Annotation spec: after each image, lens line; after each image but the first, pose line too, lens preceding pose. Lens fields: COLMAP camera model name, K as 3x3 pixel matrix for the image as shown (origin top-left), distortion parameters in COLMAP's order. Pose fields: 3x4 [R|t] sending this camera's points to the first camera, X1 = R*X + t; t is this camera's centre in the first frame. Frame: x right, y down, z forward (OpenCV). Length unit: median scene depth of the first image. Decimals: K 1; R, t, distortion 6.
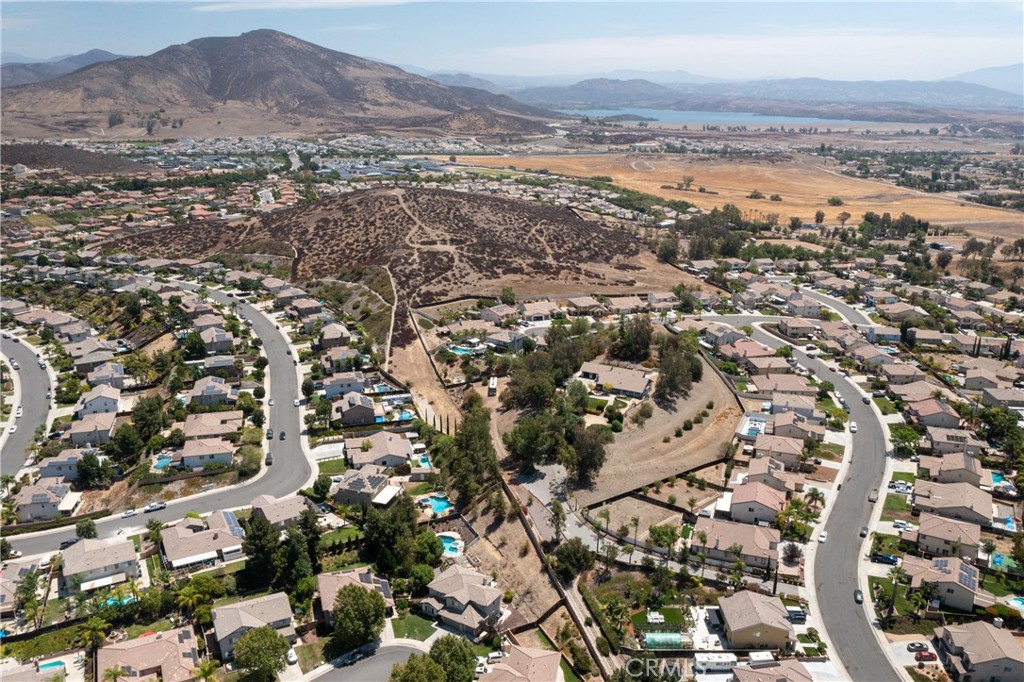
lens RADIAL K [[814.2, 0, 517.4], [0, 814.2, 342.3], [0, 0, 1]] dist [-0.012041, -0.001072]
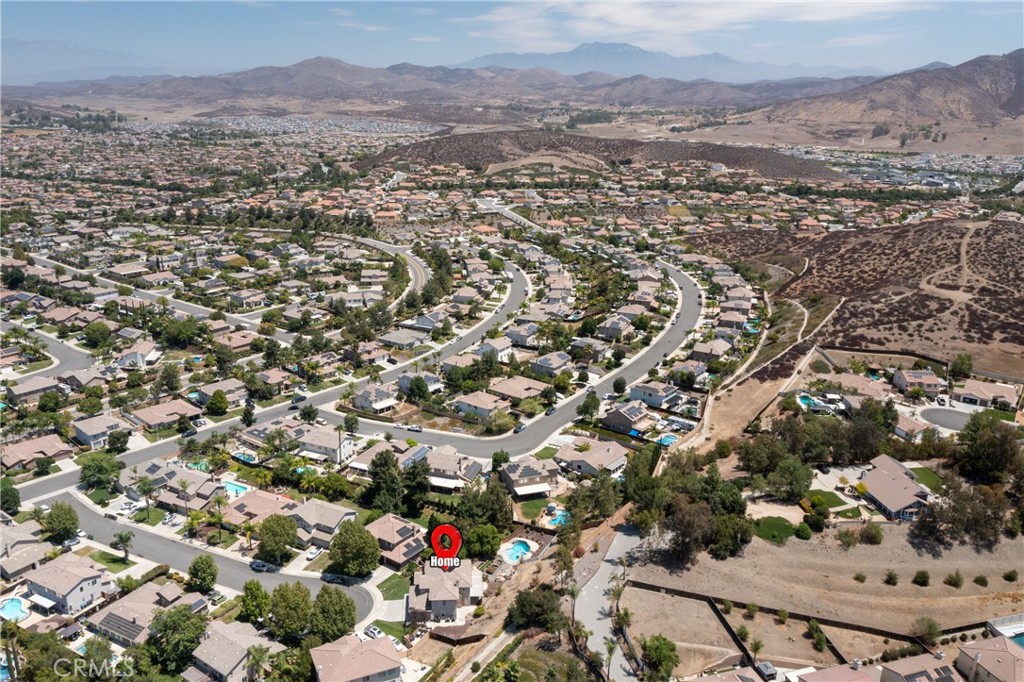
lens RADIAL K [[814.2, 0, 509.8], [0, 814.2, 341.0], [0, 0, 1]] dist [-0.012041, -0.001072]
pose [[0.593435, 0.236780, -0.769266, 0.577138], [-0.248774, 0.962911, 0.104472, -0.094168], [0.765472, 0.129376, 0.630329, 0.313210]]
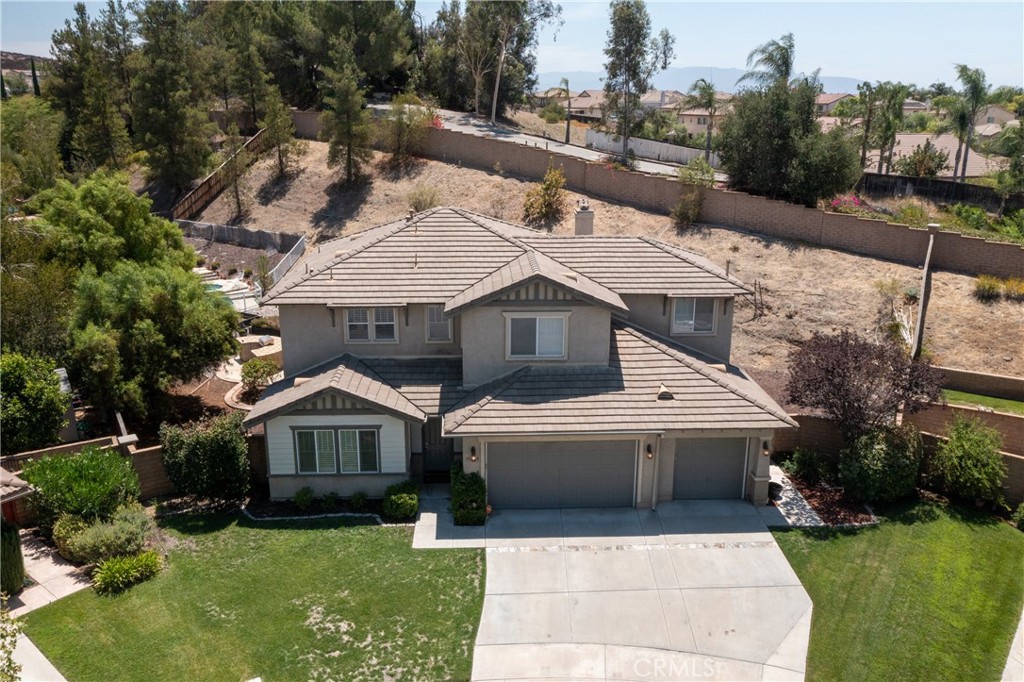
lens RADIAL K [[814.2, 0, 517.6], [0, 814.2, 334.9], [0, 0, 1]] dist [-0.012041, -0.001072]
pose [[0.823830, -0.163457, 0.542758, -0.124416], [0.171906, 0.984472, 0.035553, 0.253316], [-0.540141, 0.064014, 0.839136, 0.711612]]
